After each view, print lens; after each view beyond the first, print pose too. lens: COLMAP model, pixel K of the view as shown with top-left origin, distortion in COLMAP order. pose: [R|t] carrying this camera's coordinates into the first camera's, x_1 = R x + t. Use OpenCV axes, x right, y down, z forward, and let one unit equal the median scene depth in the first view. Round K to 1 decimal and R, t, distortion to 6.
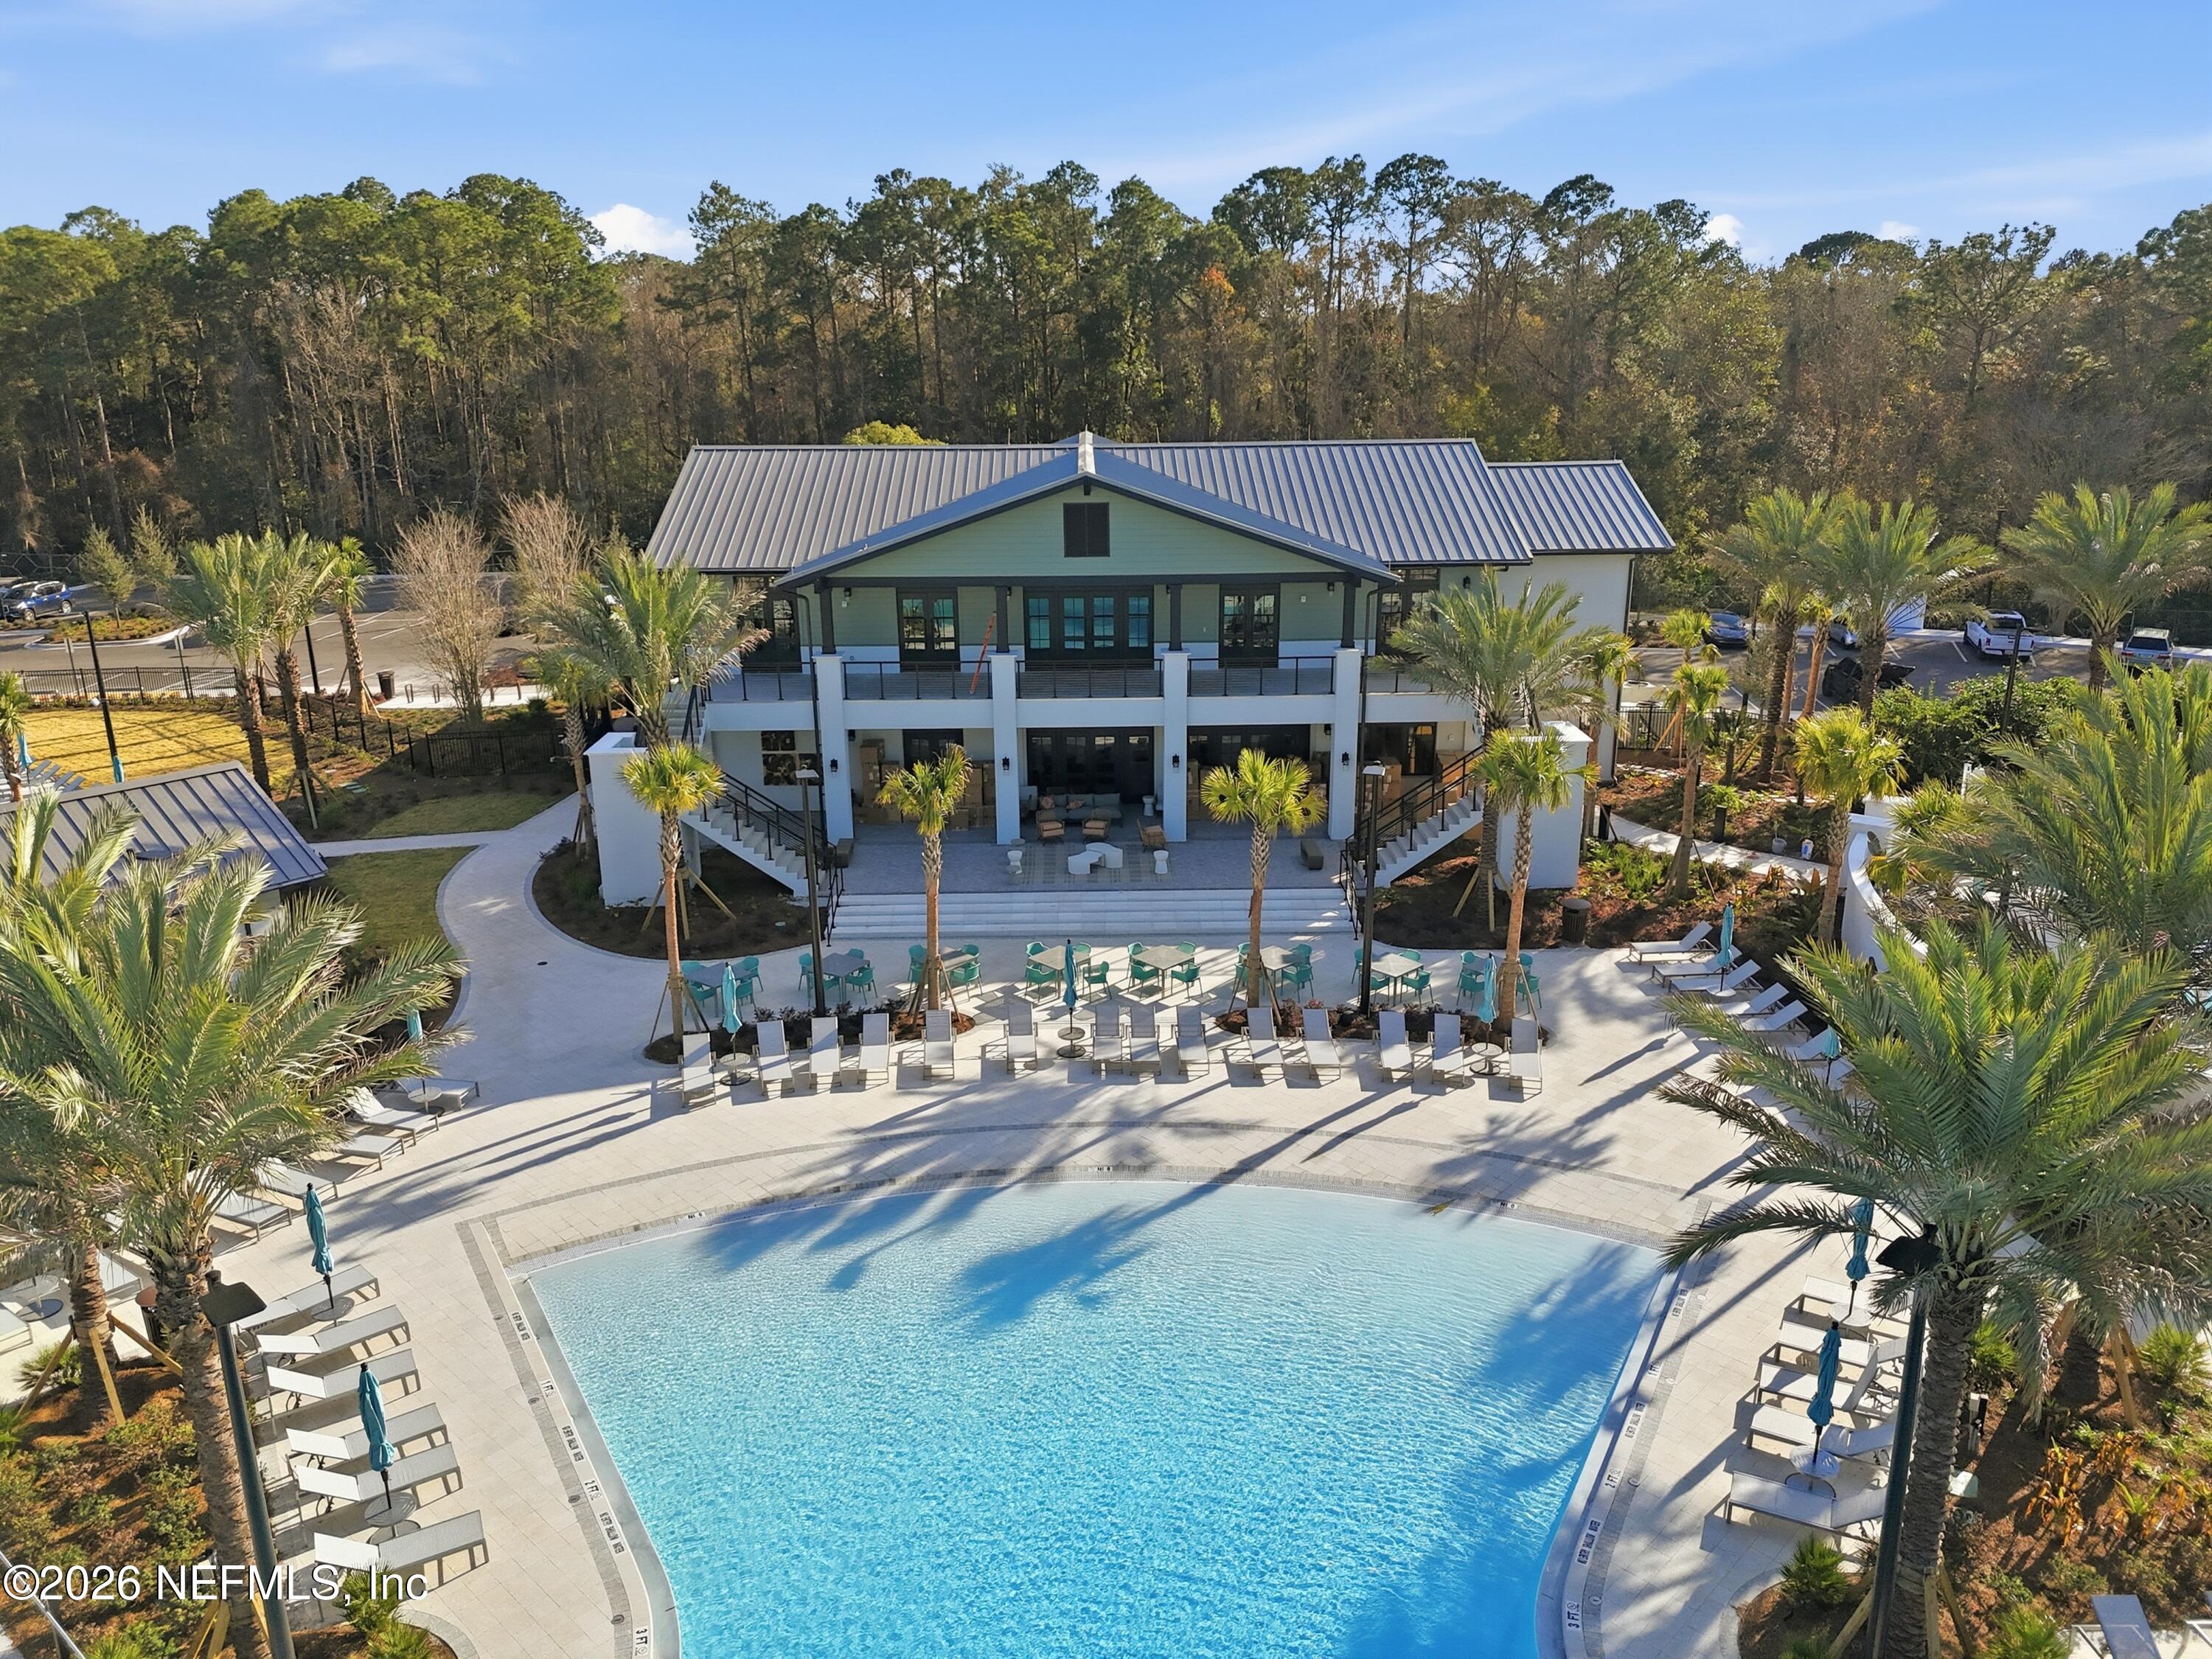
lens RADIAL K [[1591.8, 0, 1106.0], [0, 1591.8, 829.5], [0, 0, 1]] dist [0.095961, -0.000093]
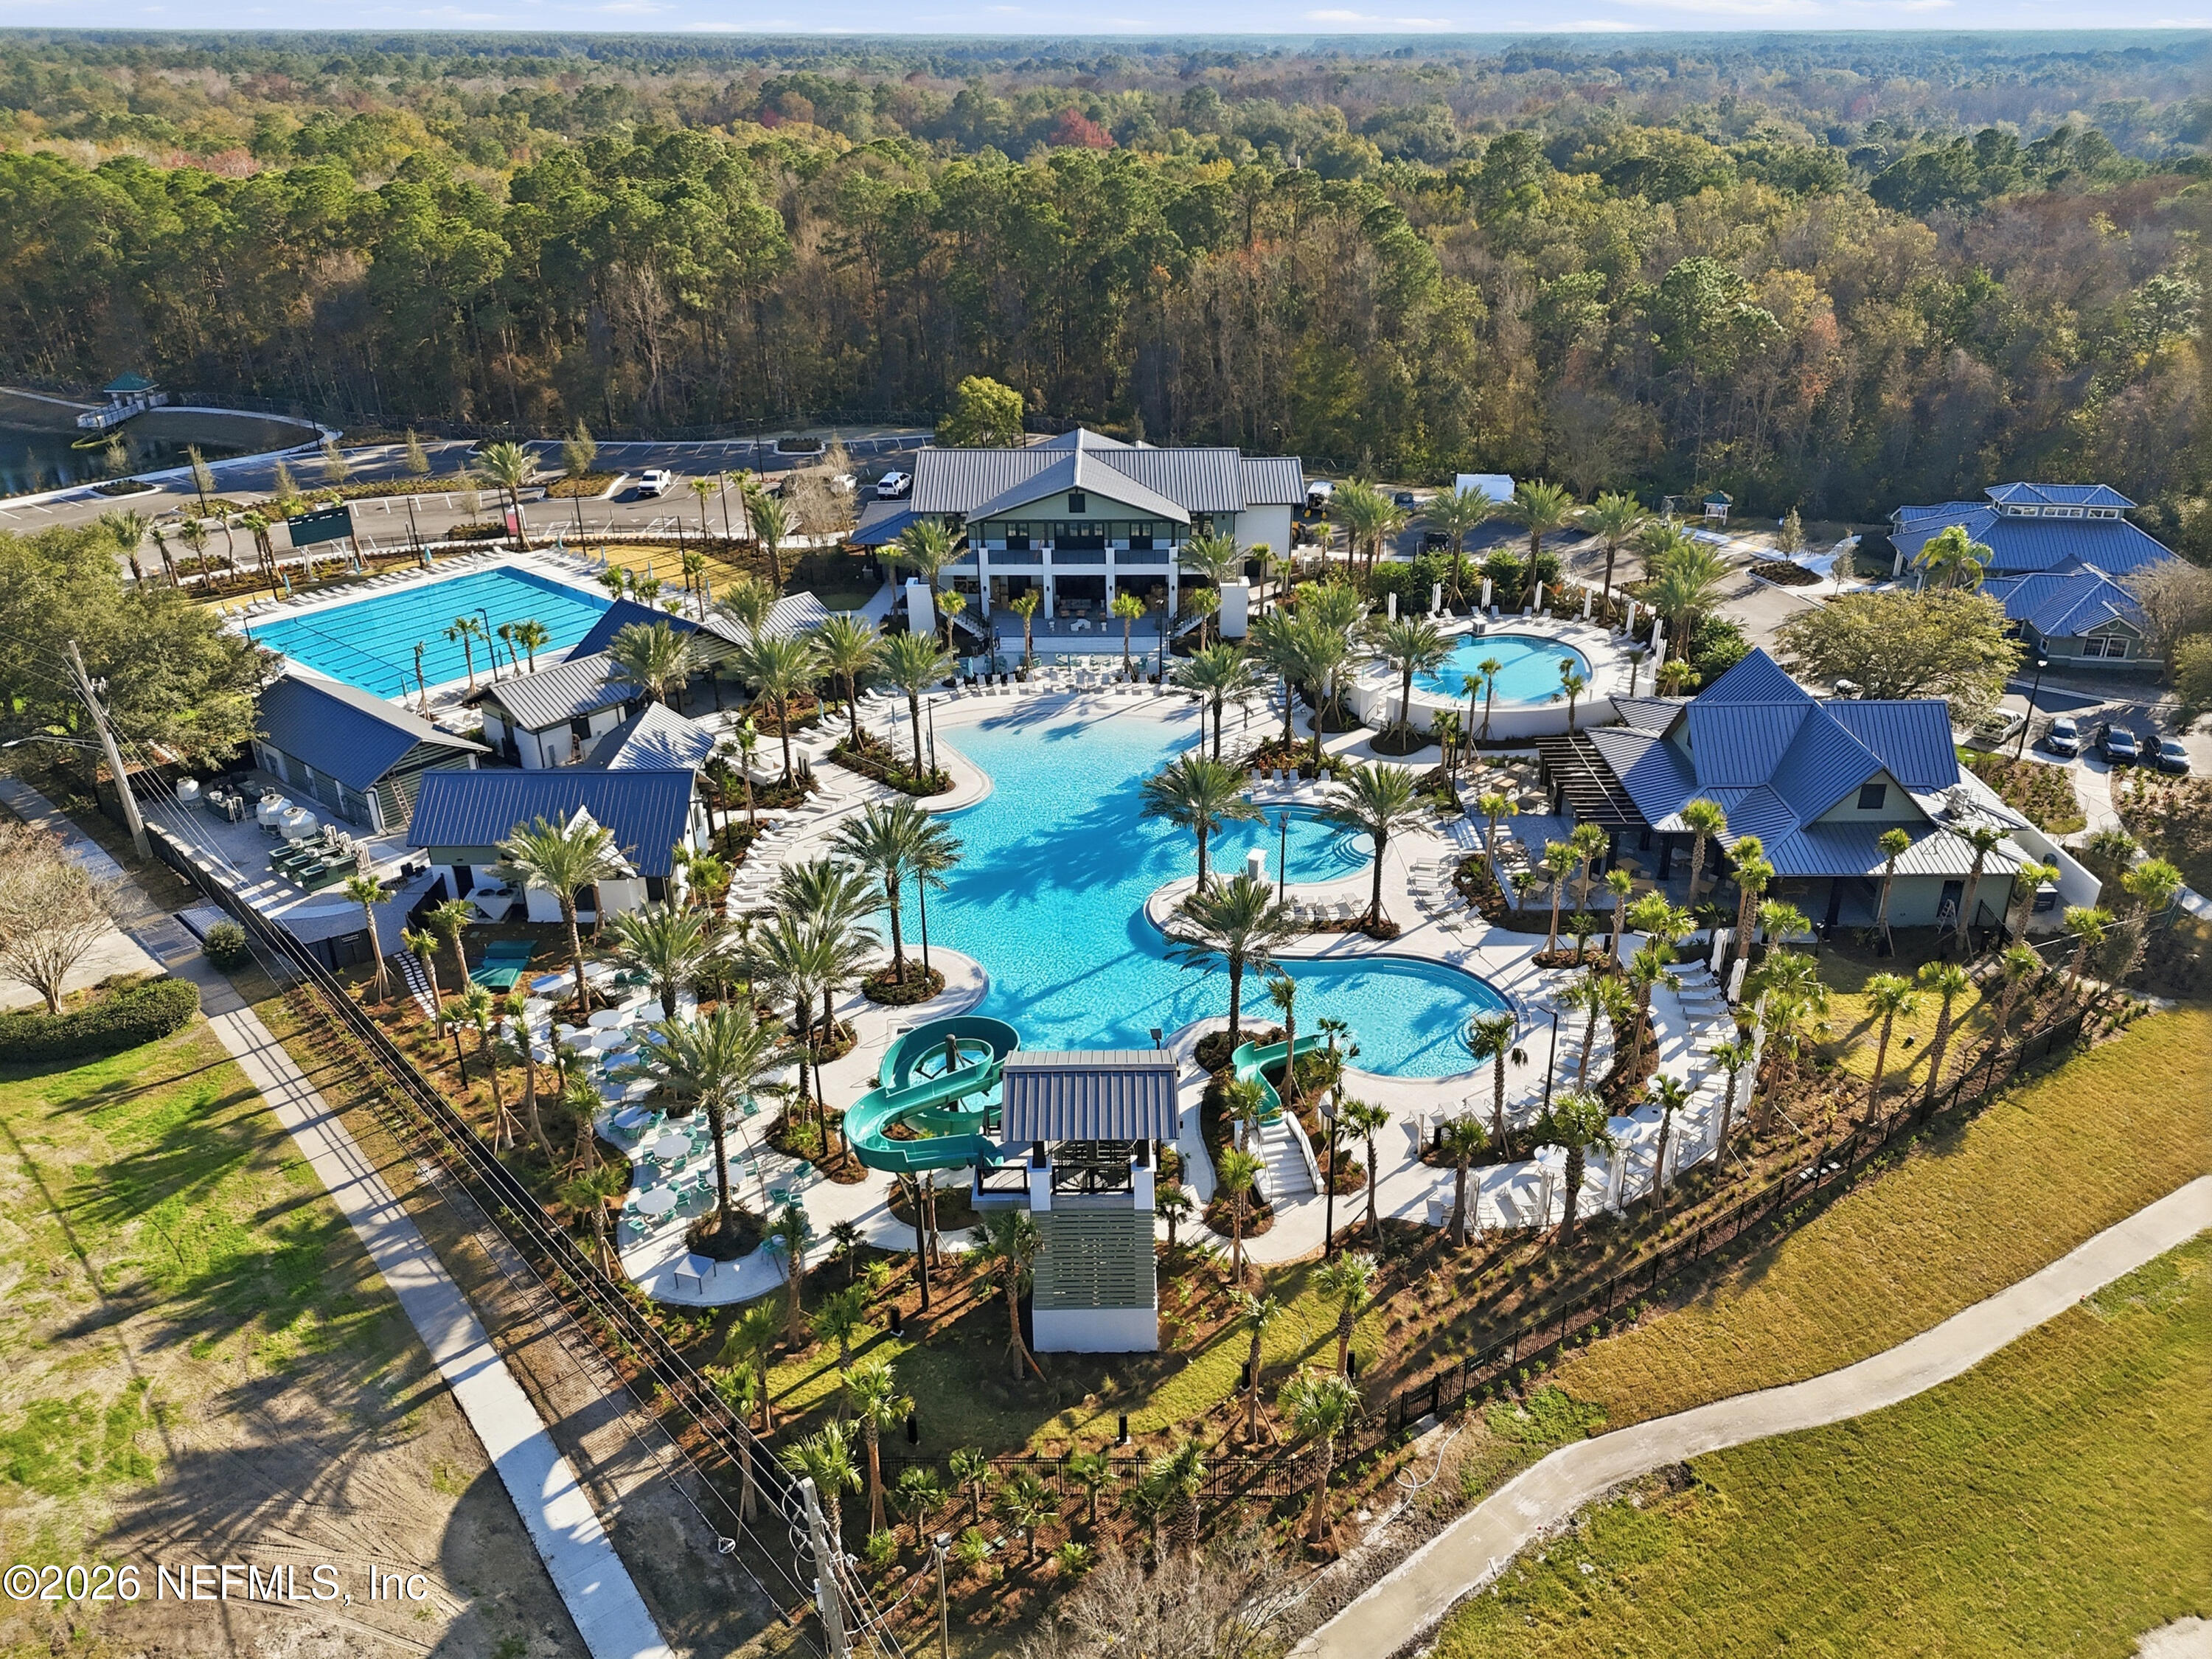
lens RADIAL K [[1591.8, 0, 1106.0], [0, 1591.8, 829.5], [0, 0, 1]] dist [0.095961, -0.000093]
pose [[0.999882, 0.012238, -0.009265, 0.085599], [-0.010583, 0.986838, 0.161366, -0.100189], [0.011118, -0.161249, 0.986851, -2.264713]]
